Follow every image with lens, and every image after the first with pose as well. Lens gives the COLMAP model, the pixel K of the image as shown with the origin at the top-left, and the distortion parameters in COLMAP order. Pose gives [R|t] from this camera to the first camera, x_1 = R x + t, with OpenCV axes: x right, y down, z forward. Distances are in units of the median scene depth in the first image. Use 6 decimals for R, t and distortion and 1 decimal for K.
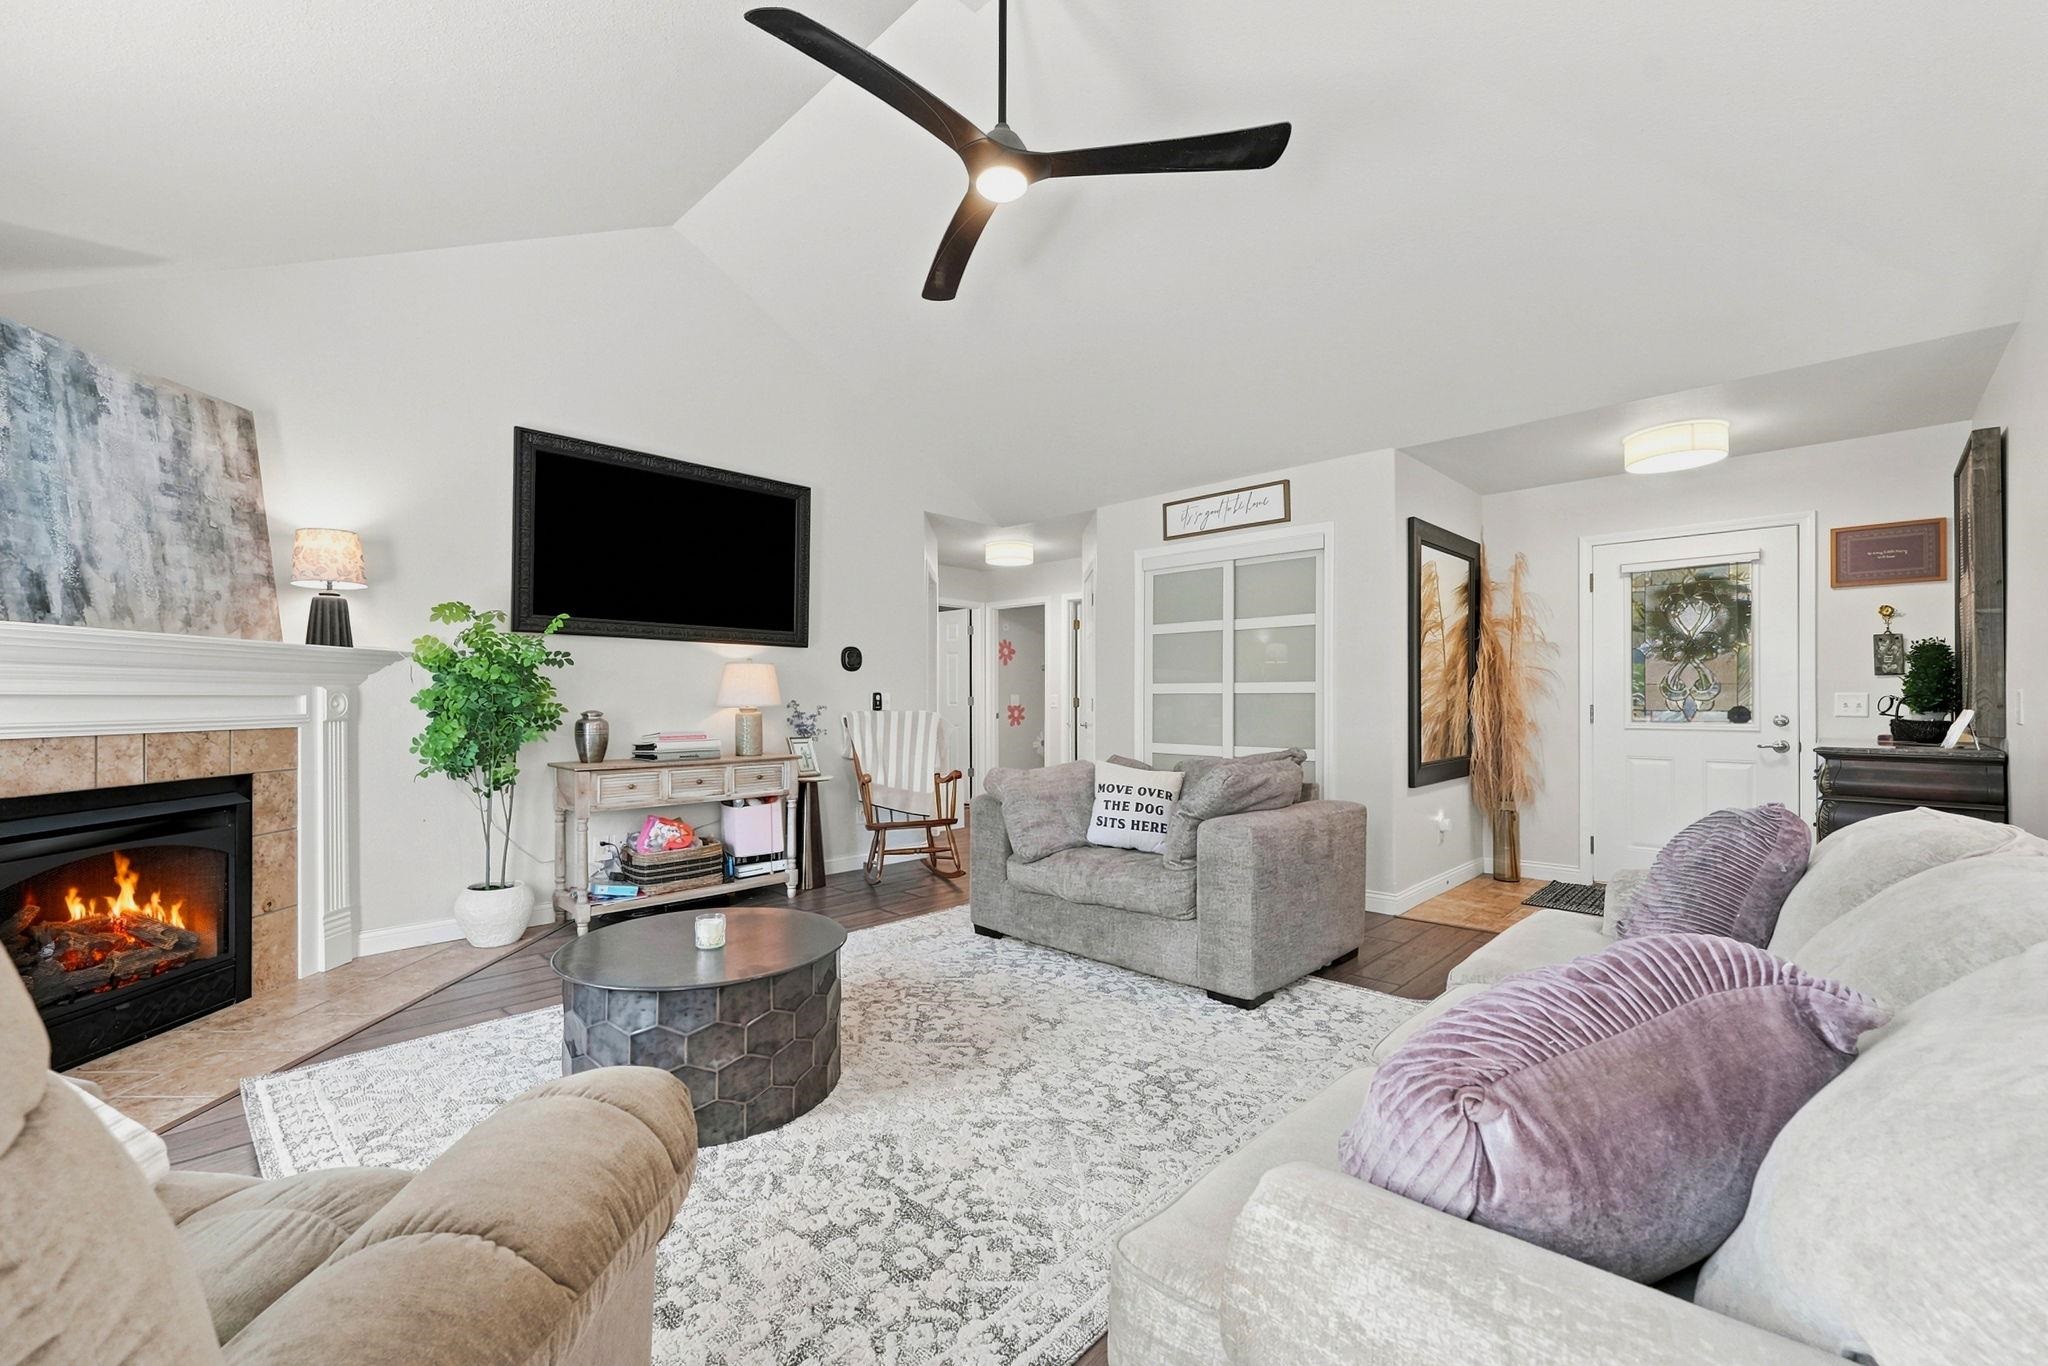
lens RADIAL K [[841.0, 0, 1023.1], [0, 841.0, 693.9], [0, 0, 1]] dist [-0.002250, -0.000101]
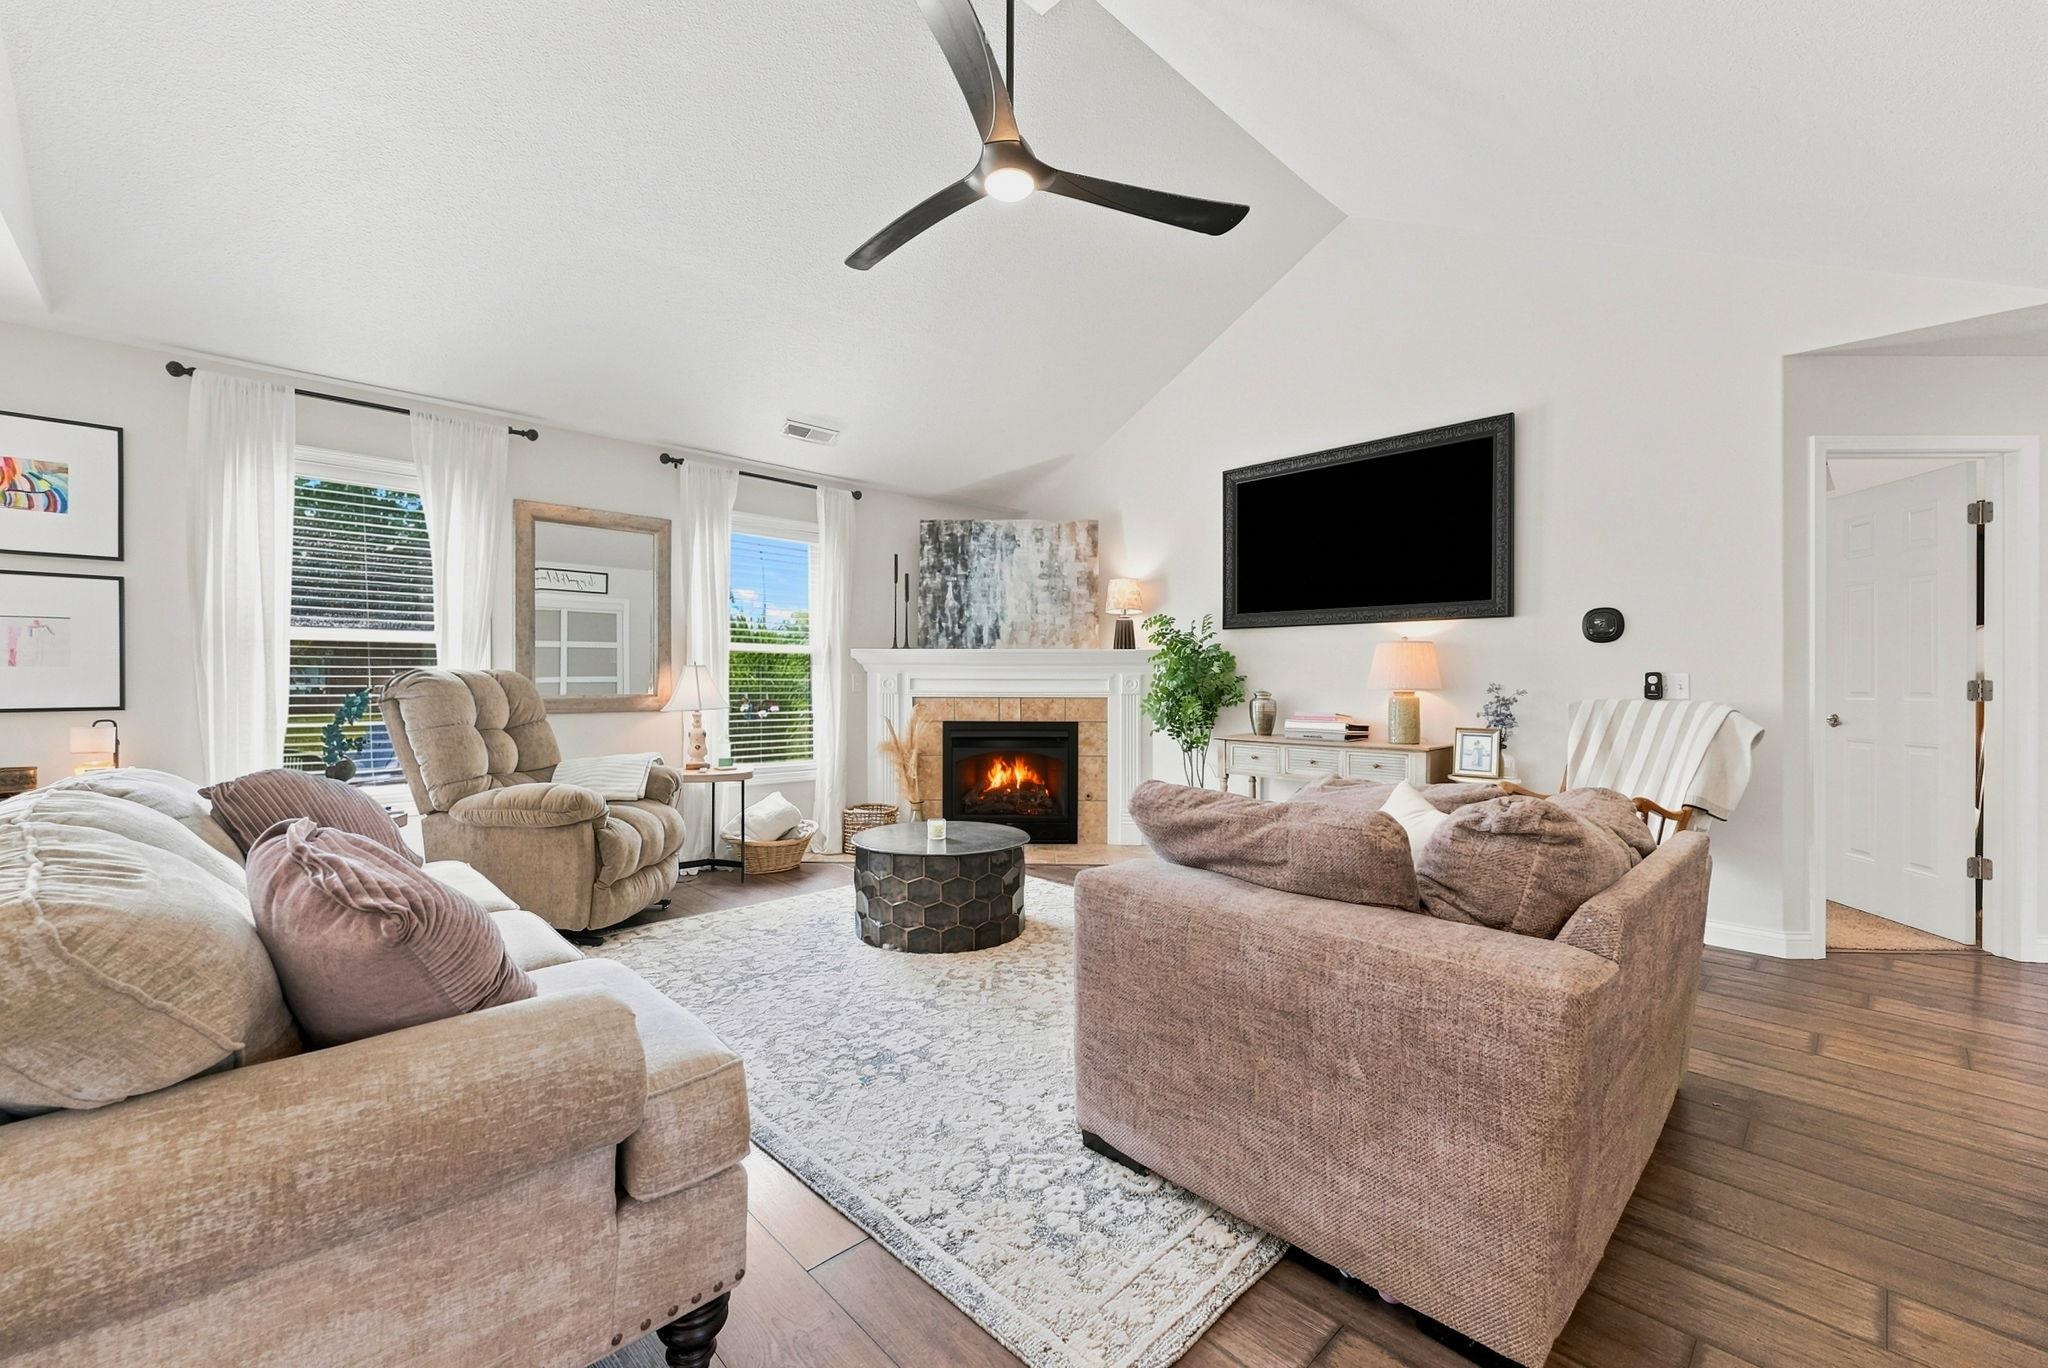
lens RADIAL K [[833.0, 0, 1017.4], [0, 833.0, 685.2], [0, 0, 1]] dist [-0.001319, -0.000437]
pose [[-0.042045, 0.003184, -0.999111, 0.916762], [0.001239, 0.999994, 0.003135, 0.010244], [0.999115, -0.001106, -0.042049, 0.960661]]
